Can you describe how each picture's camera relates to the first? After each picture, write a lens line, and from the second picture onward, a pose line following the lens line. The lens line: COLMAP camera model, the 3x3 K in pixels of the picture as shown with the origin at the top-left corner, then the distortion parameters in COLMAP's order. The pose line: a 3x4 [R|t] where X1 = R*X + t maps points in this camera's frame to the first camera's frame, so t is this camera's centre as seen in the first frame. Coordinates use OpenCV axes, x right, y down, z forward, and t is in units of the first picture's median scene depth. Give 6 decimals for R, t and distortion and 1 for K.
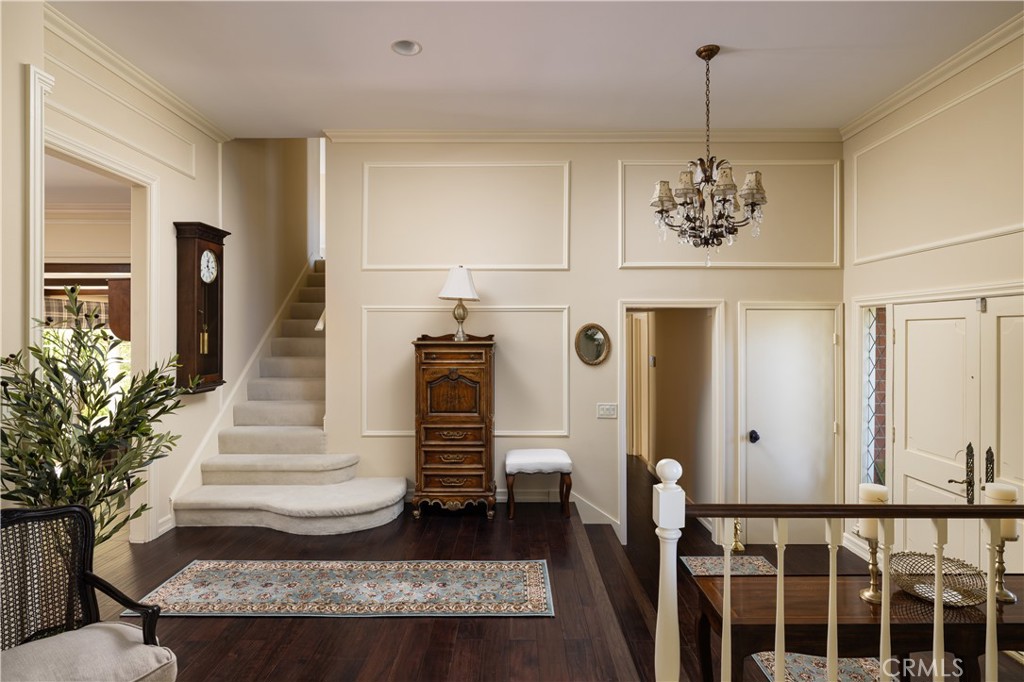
lens RADIAL K [[547.2, 0, 510.8], [0, 547.2, 340.7], [0, 0, 1]] dist [-0.003619, -0.000269]
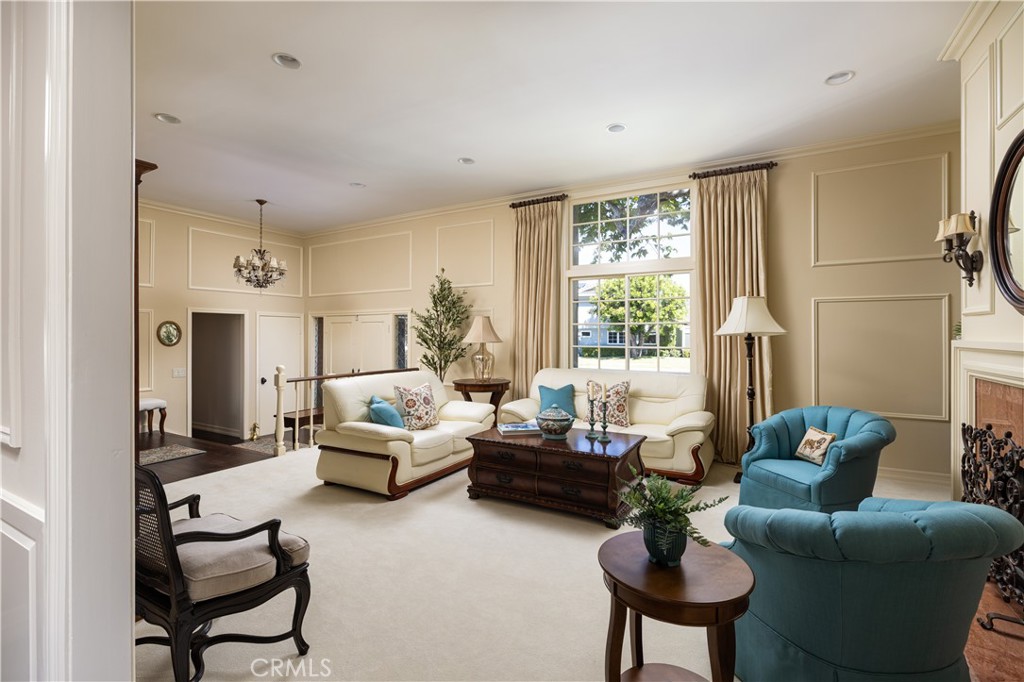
lens RADIAL K [[459.7, 0, 510.5], [0, 459.7, 336.2], [0, 0, 1]] dist [-0.003406, -0.000146]
pose [[0.497166, 0.001292, 0.867655, -0.733861], [-0.002196, 0.999998, -0.000231, 0.019632], [-0.867653, -0.001791, 0.497167, -0.790013]]
